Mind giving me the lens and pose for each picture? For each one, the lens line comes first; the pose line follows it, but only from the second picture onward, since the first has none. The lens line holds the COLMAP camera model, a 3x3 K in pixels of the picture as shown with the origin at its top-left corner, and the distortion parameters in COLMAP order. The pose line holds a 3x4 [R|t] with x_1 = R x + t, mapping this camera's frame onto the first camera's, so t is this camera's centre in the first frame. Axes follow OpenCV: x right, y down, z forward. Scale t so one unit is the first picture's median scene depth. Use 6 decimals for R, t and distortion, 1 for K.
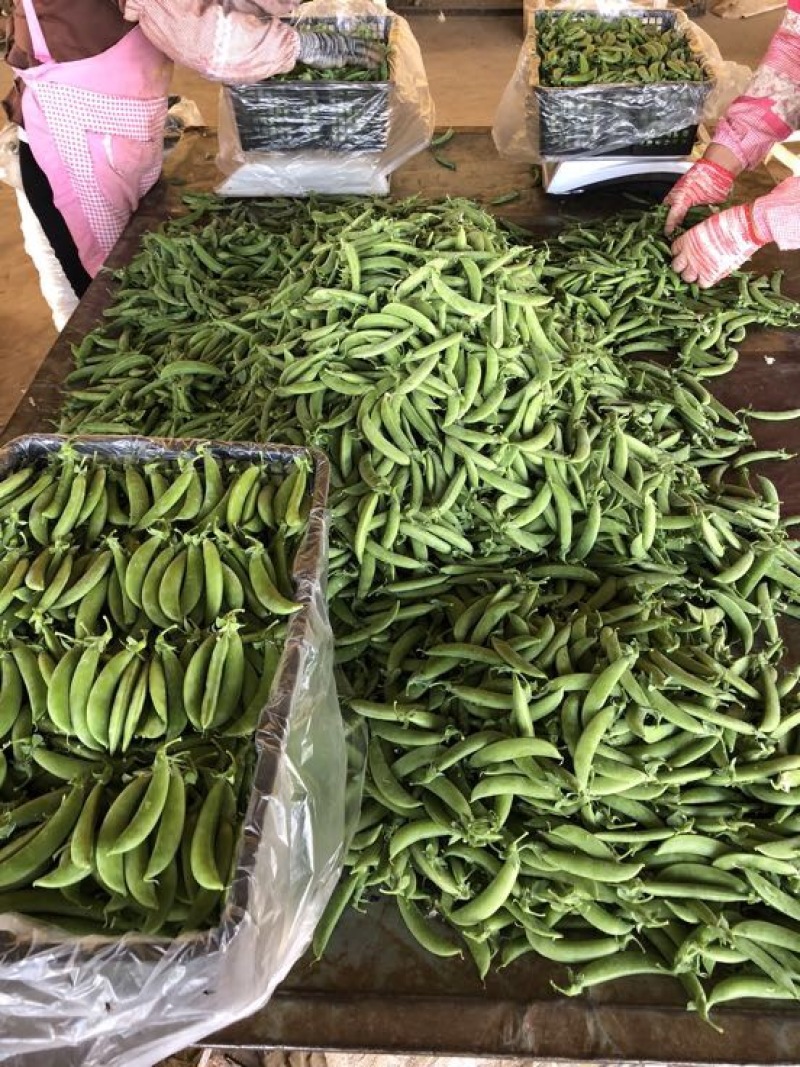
lens RADIAL K [[864.7, 0, 400.0], [0, 864.7, 533.5], [0, 0, 1]] dist [0.002685, 0.007945]
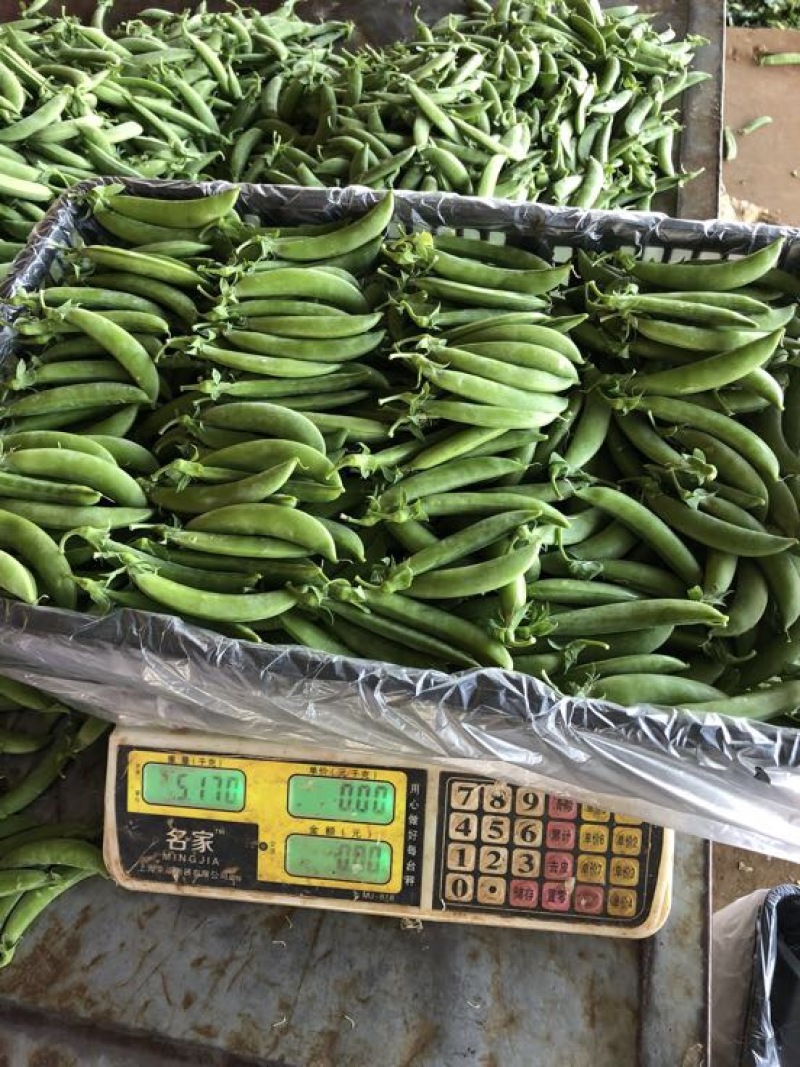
lens RADIAL K [[864.7, 0, 400.0], [0, 864.7, 533.5], [0, 0, 1]] dist [0.002685, 0.007945]
pose [[0.152621, -0.855554, 0.494706, -0.569739], [0.716264, 0.440653, 0.541101, -0.147037], [-0.680935, 0.271757, 0.680056, 0.411457]]
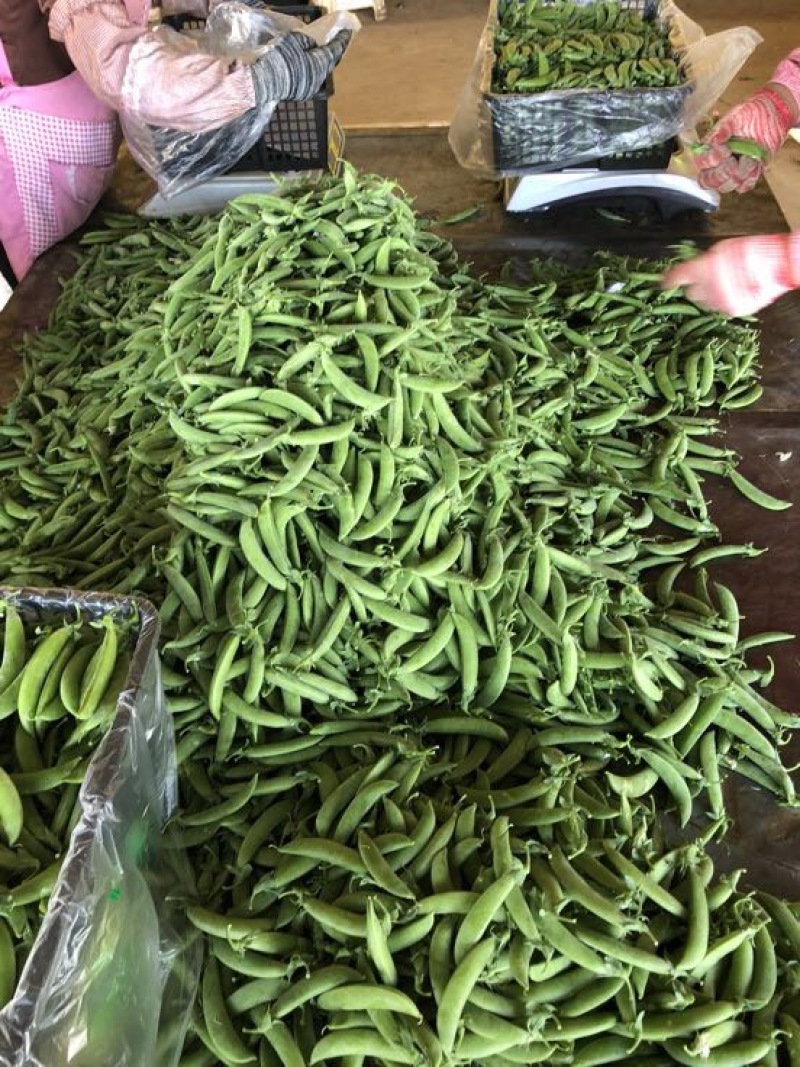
lens RADIAL K [[864.7, 0, 400.0], [0, 864.7, 533.5], [0, 0, 1]] dist [0.002685, 0.007945]
pose [[0.999368, -0.002984, -0.035435, 0.159737], [0.004534, 0.999032, 0.043745, -0.180563], [0.035270, -0.043878, 0.998414, 0.175017]]
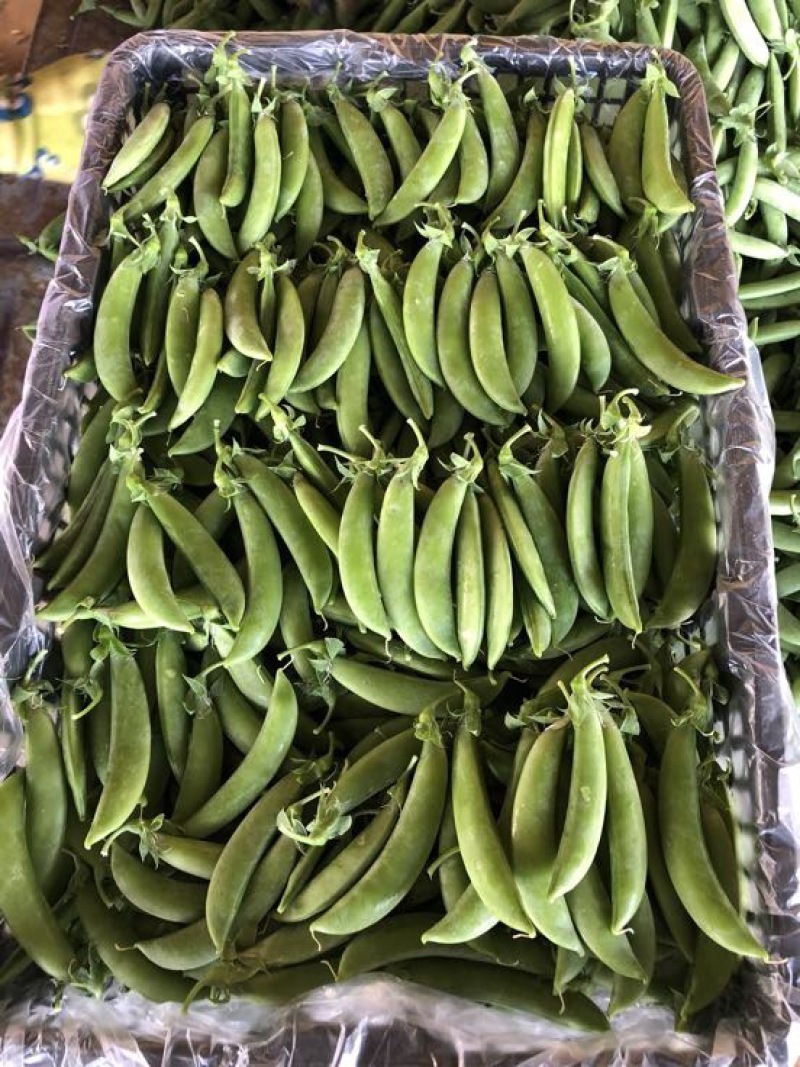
lens RADIAL K [[864.7, 0, 400.0], [0, 864.7, 533.5], [0, 0, 1]] dist [0.002685, 0.007945]
pose [[0.999575, -0.017158, -0.023553, -0.240749], [0.025505, 0.906065, 0.422368, -0.050824], [0.014094, -0.422790, 0.906118, 0.337628]]
